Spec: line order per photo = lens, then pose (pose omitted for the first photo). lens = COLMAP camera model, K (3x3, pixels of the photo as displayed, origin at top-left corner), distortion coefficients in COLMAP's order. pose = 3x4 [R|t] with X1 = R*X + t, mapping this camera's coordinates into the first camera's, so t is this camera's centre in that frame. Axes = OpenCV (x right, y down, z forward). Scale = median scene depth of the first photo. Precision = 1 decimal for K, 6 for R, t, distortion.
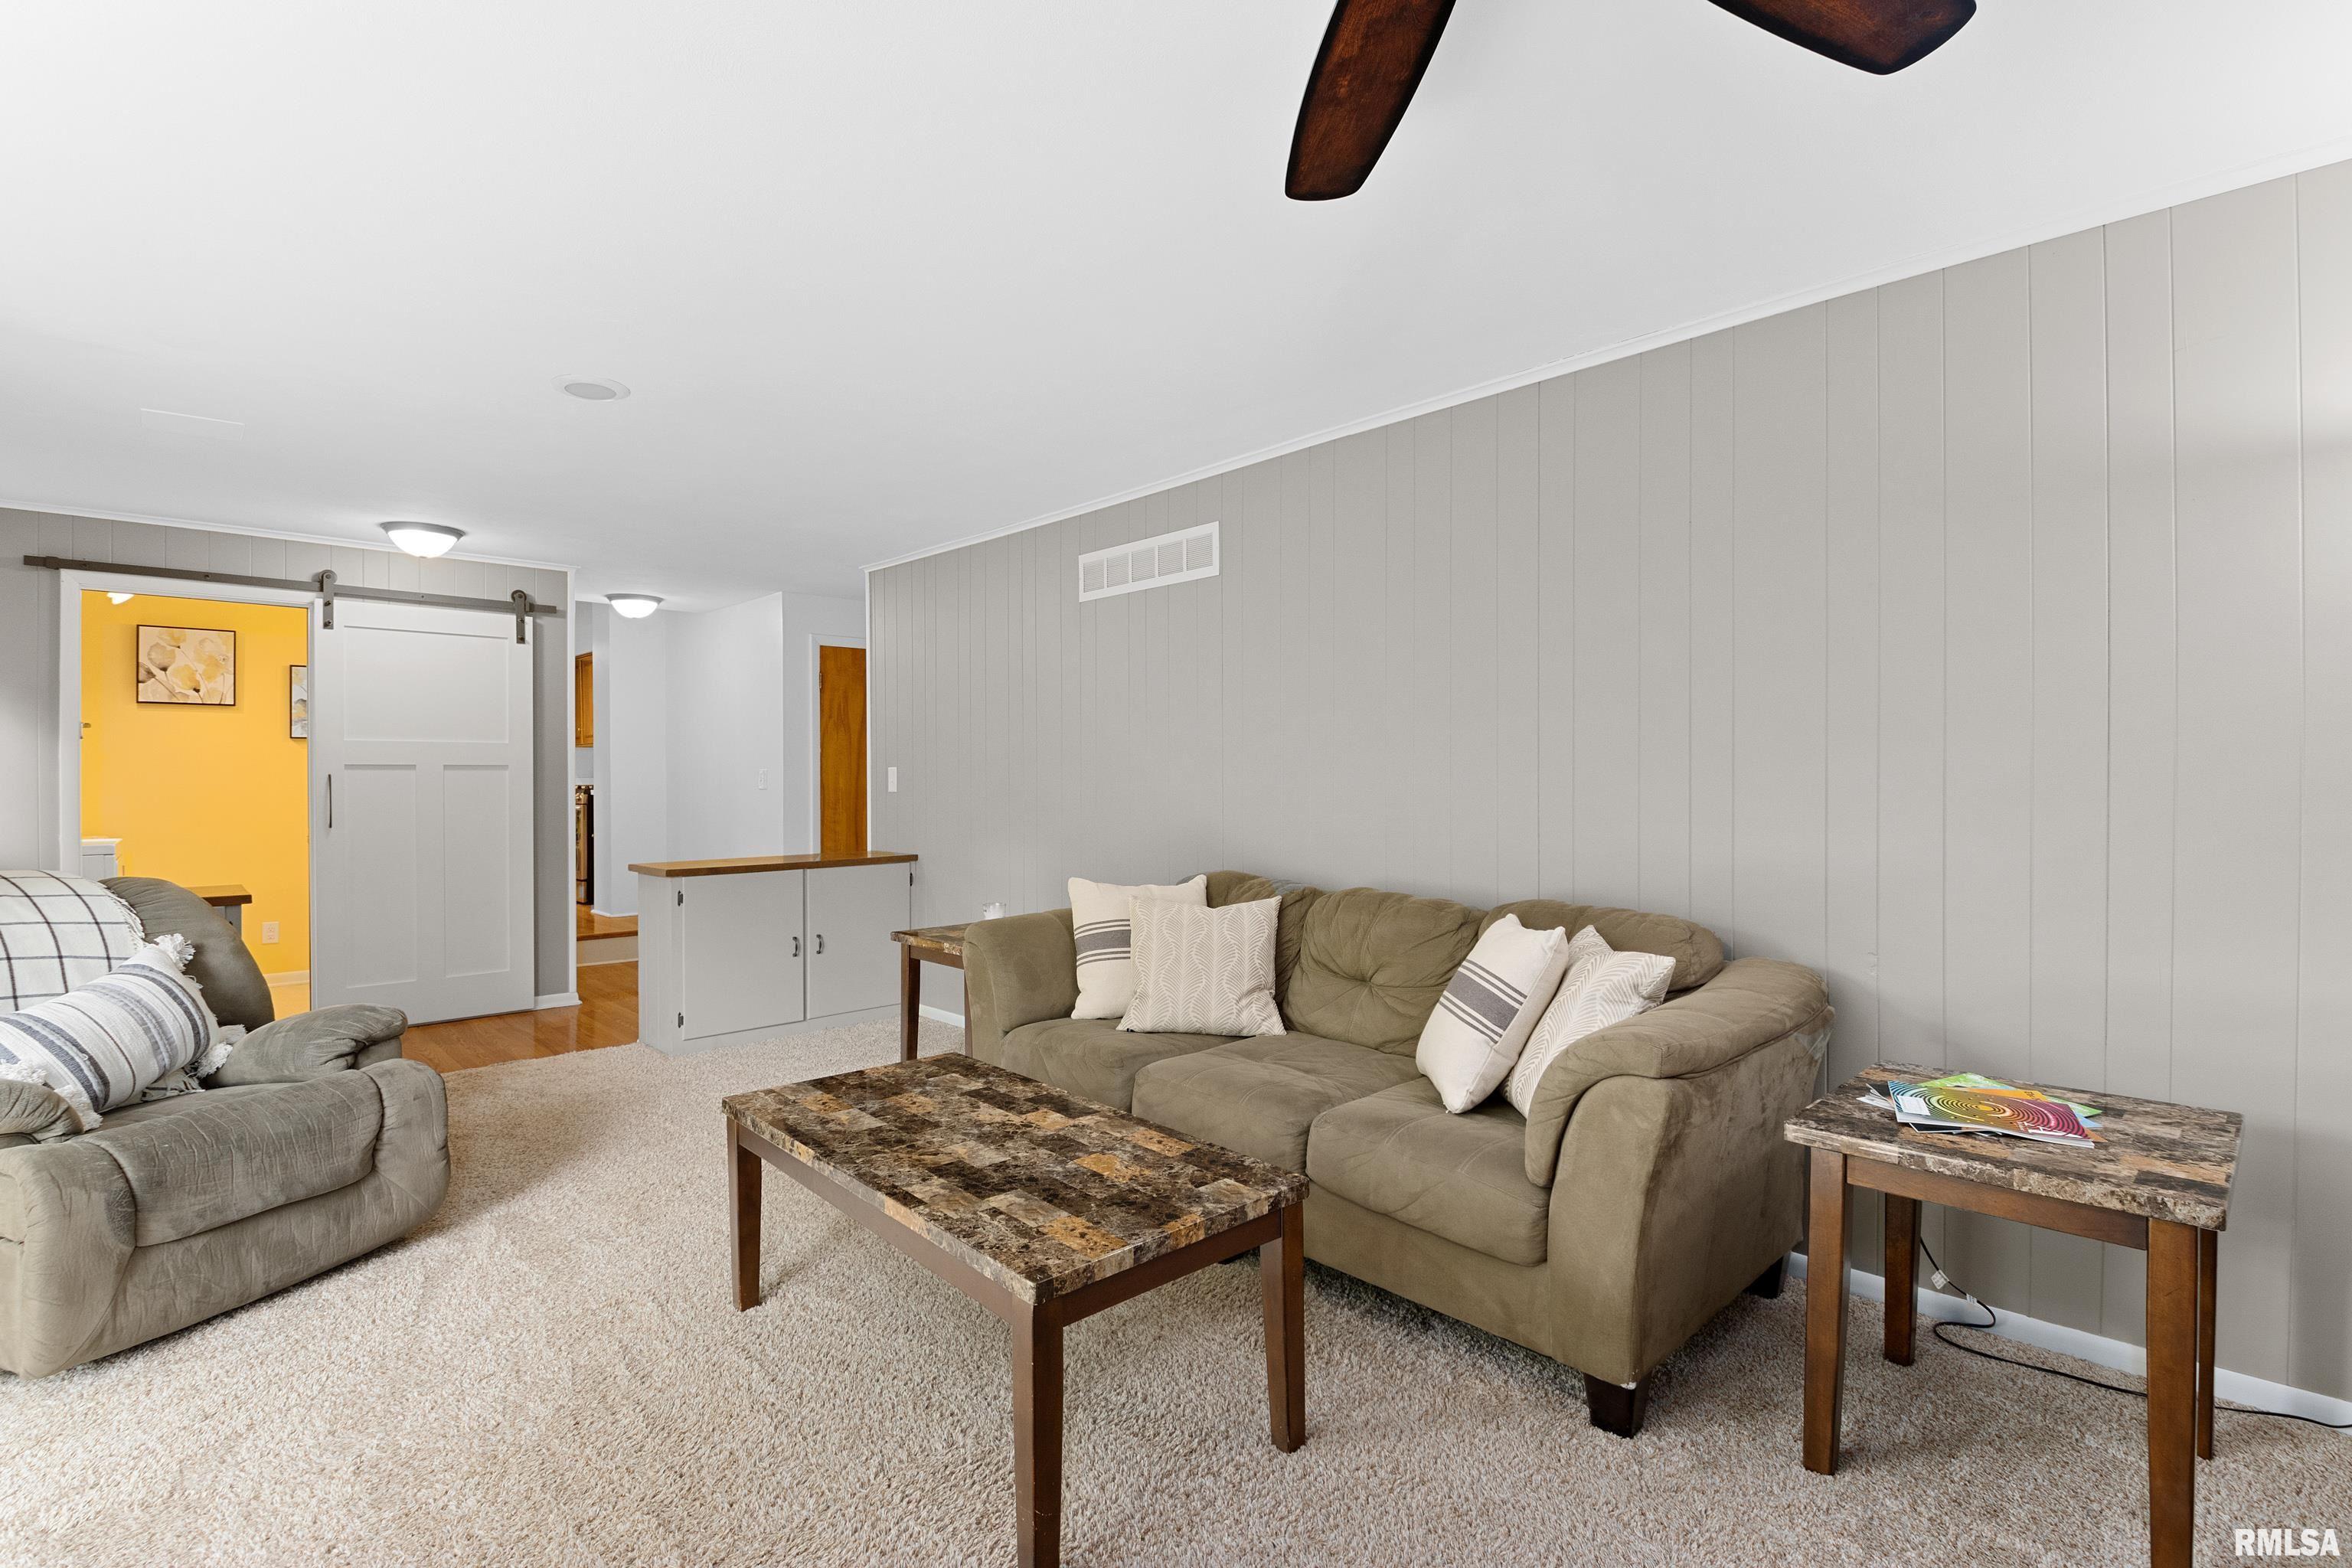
lens RADIAL K [[1087.0, 0, 1163.3], [0, 1087.0, 779.8], [0, 0, 1]] dist [0.014893, -0.022795]
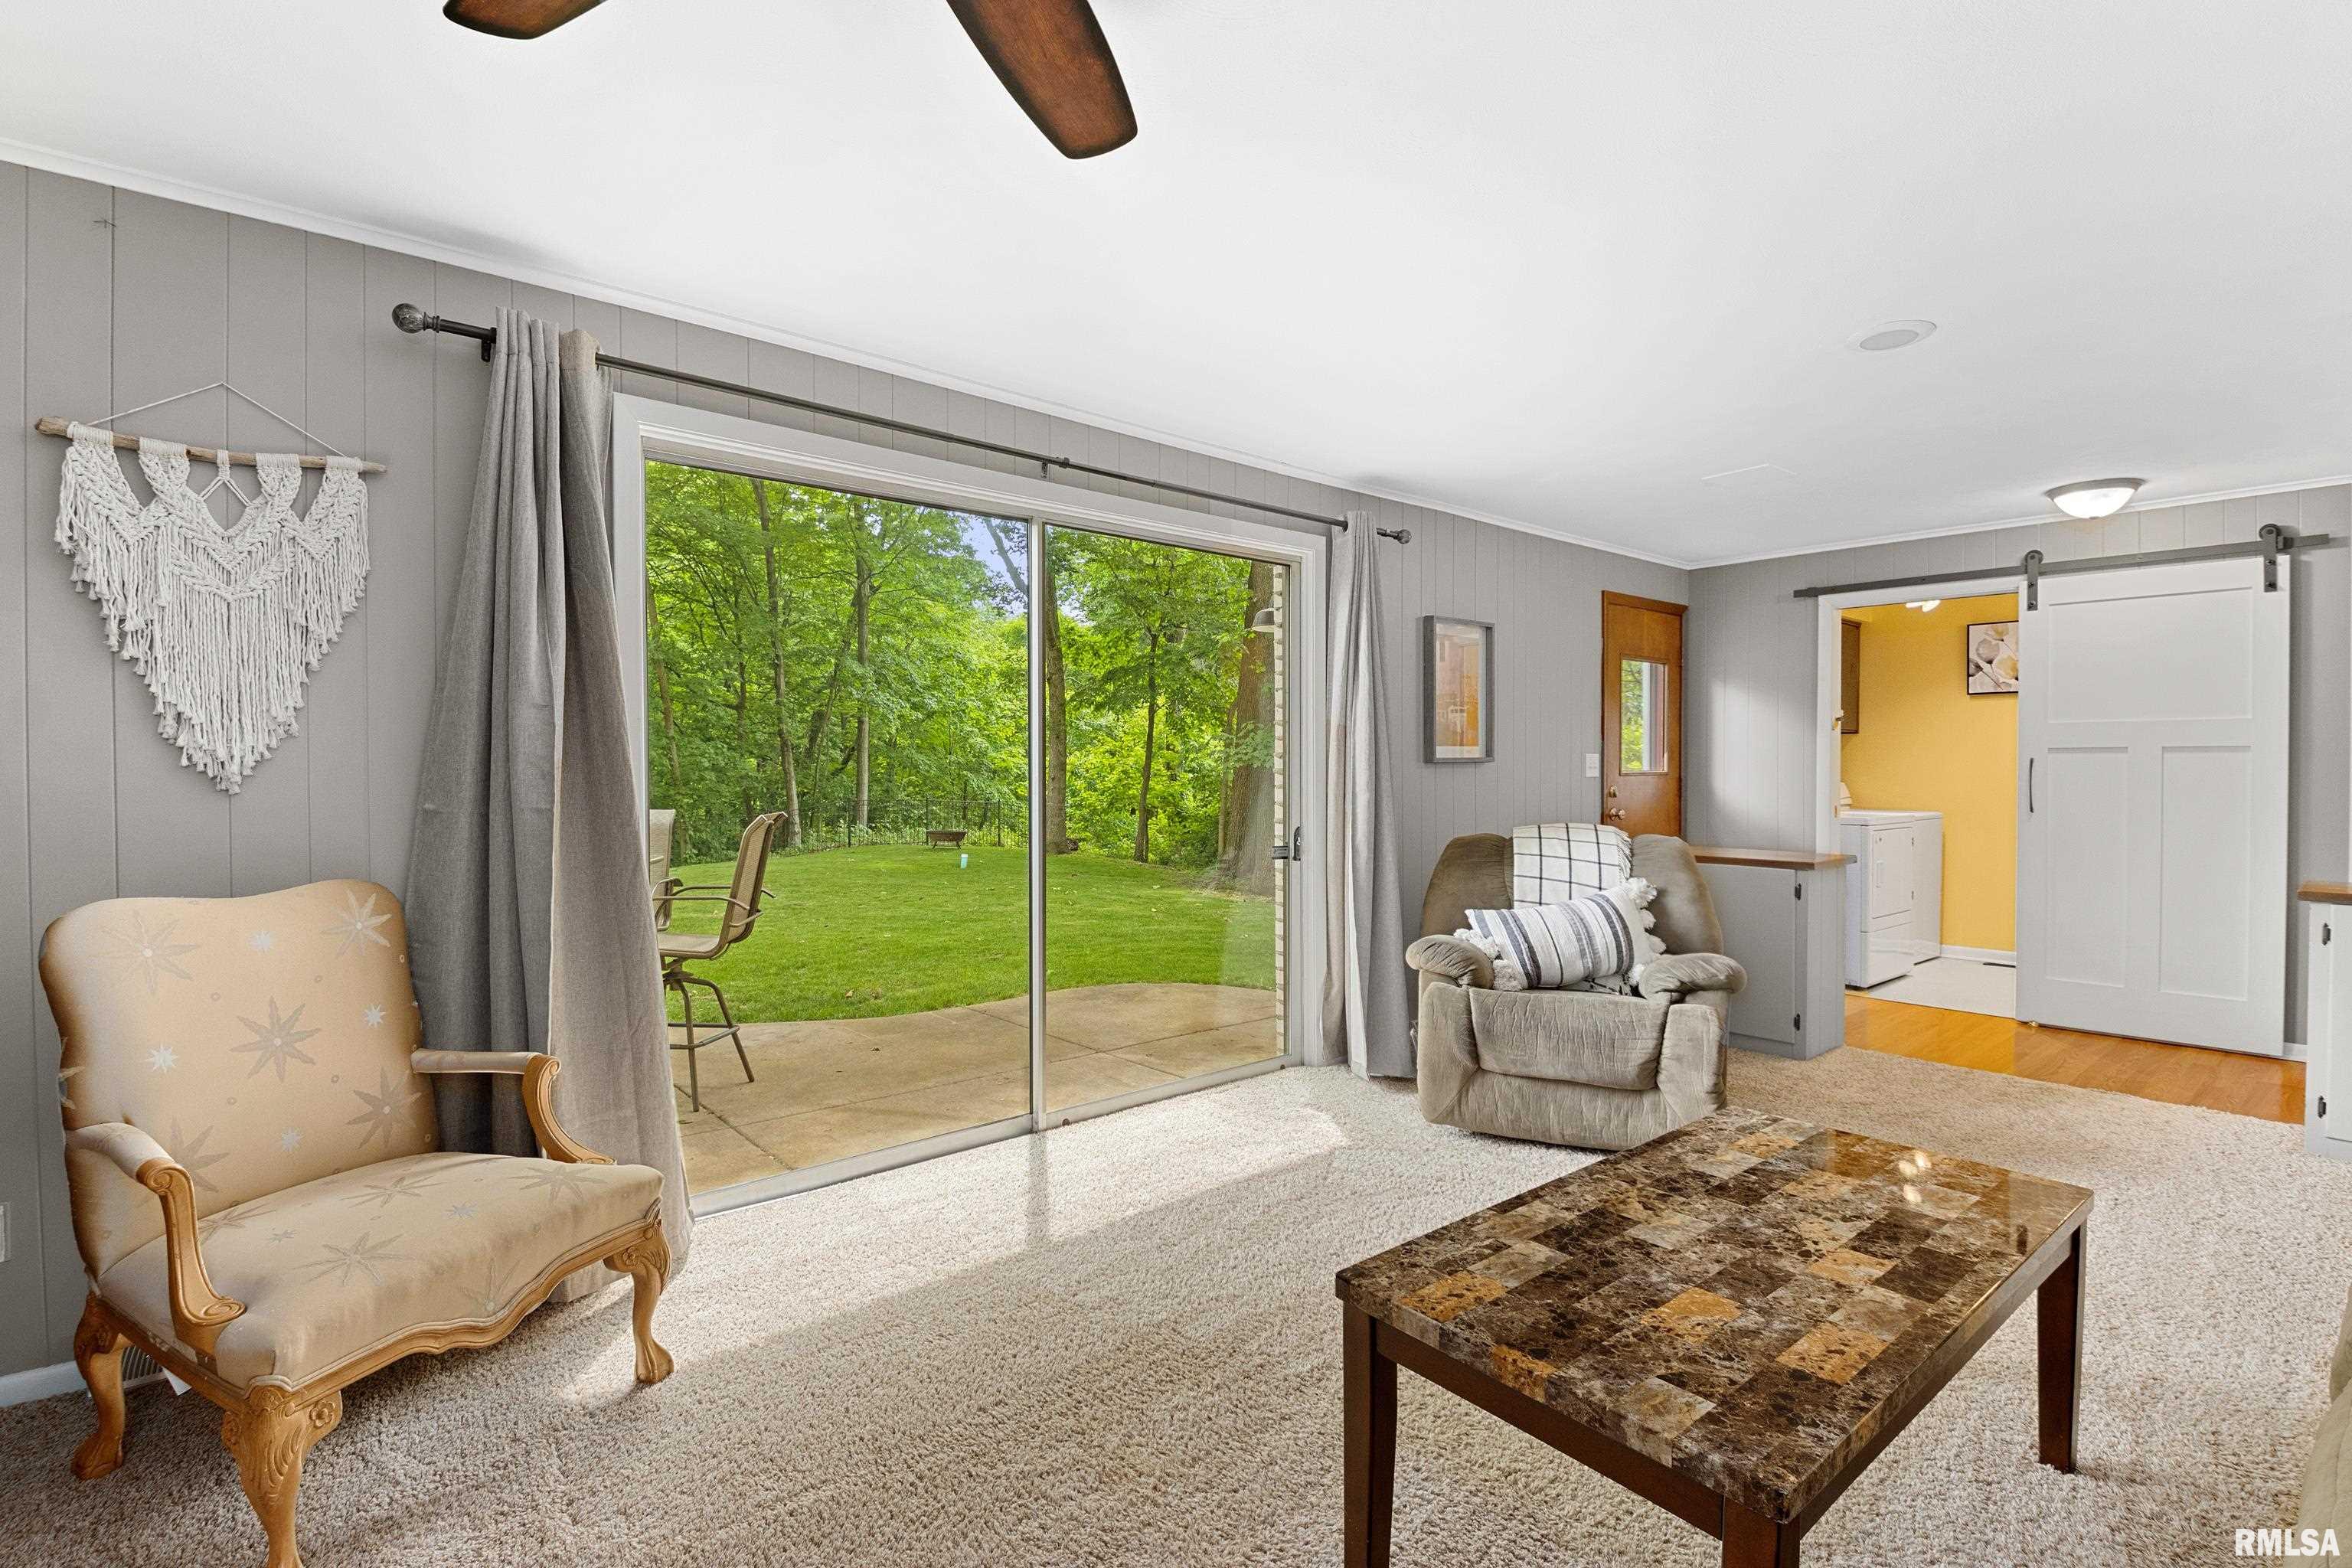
lens RADIAL K [[1087.0, 0, 1163.3], [0, 1087.0, 779.8], [0, 0, 1]] dist [0.014893, -0.022795]
pose [[-0.062510, 0.016425, -0.997909, 0.572665], [-0.000995, 0.999863, 0.016519, -0.001630], [0.998044, 0.002026, -0.062485, 0.595610]]
